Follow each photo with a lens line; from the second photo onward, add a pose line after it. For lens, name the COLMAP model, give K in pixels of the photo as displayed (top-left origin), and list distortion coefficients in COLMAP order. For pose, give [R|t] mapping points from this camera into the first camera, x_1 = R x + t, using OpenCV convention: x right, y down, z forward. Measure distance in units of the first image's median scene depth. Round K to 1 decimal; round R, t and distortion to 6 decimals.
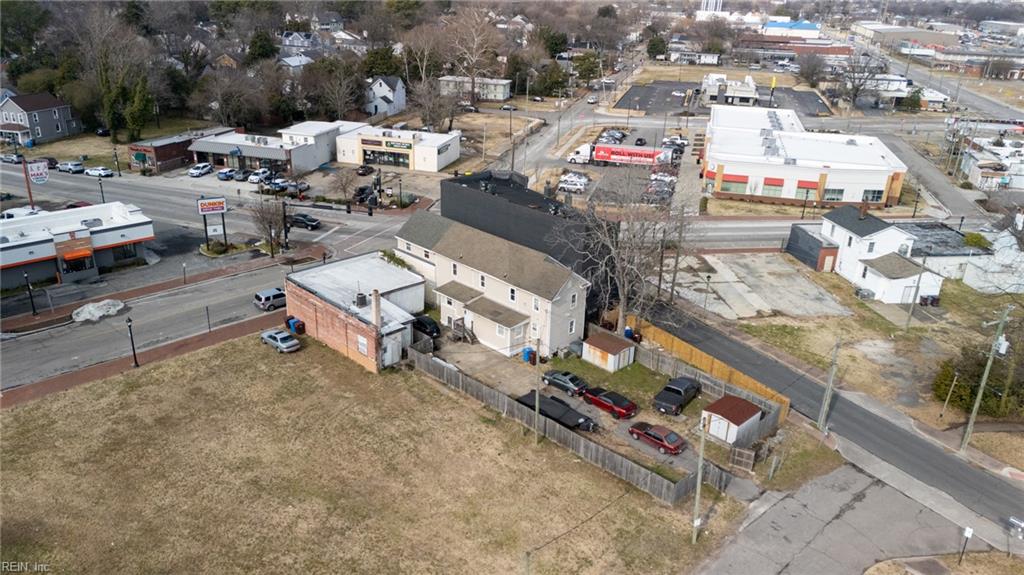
lens RADIAL K [[745.0, 0, 512.0], [0, 745.0, 287.5], [0, 0, 1]] dist [0.092015, -0.095522]
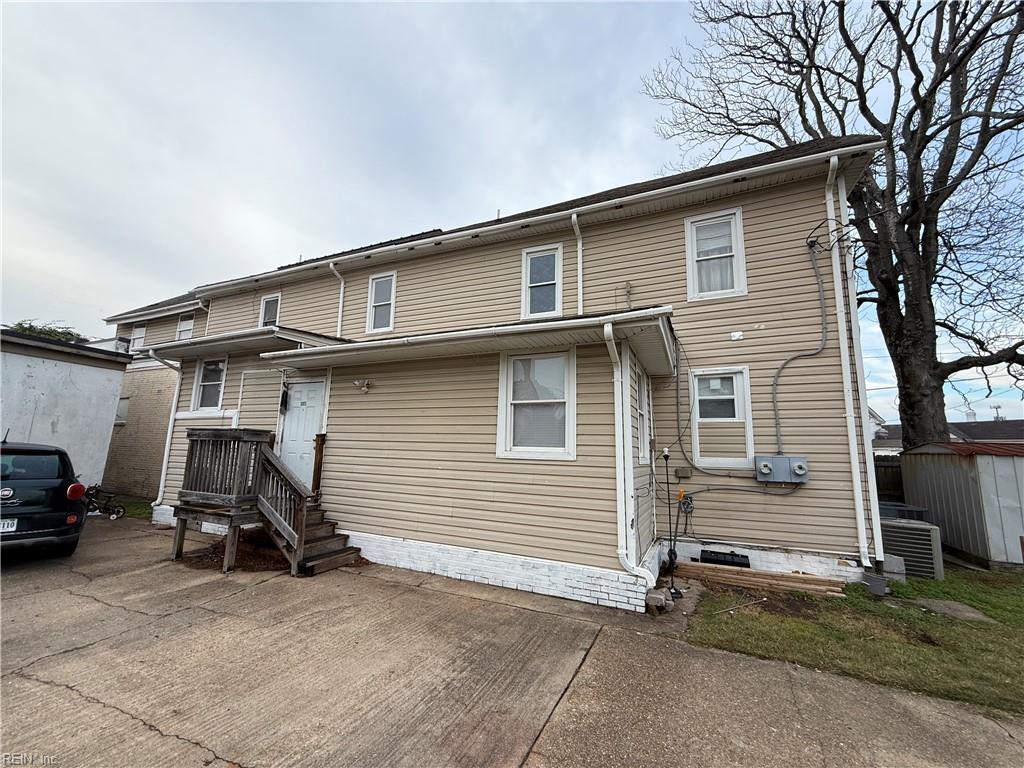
lens RADIAL K [[409.6, 0, 509.6], [0, 409.6, 385.9], [0, 0, 1]] dist [-0.000197, 0.000280]
pose [[0.941172, 0.044917, 0.334929, -0.043110], [0.131756, 0.863913, -0.486101, 0.085183], [-0.311184, 0.501634, 0.807173, 0.874854]]
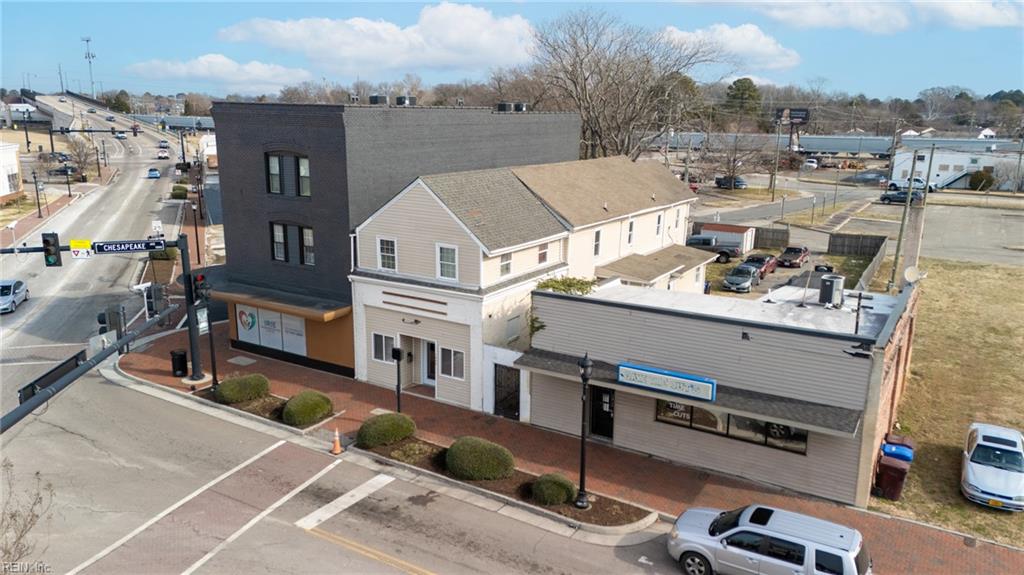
lens RADIAL K [[745.0, 0, 512.0], [0, 745.0, 287.5], [0, 0, 1]] dist [0.092015, -0.095522]
pose [[-0.223267, -0.265345, 0.937947, -0.528770], [0.347430, 0.877377, 0.330911, -0.179313], [-0.910738, 0.399753, -0.103700, 1.129655]]
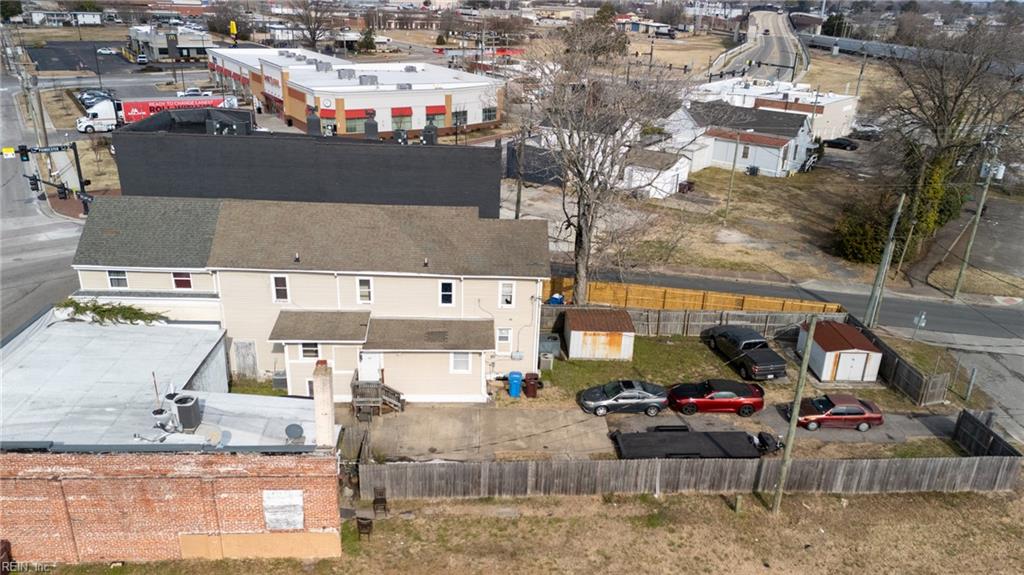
lens RADIAL K [[745.0, 0, 512.0], [0, 745.0, 287.5], [0, 0, 1]] dist [0.092015, -0.095522]
pose [[0.677315, -0.282280, 0.679384, -0.316254], [0.266608, 0.954868, 0.130946, -0.050036], [-0.685686, 0.092437, 0.722004, 0.545230]]
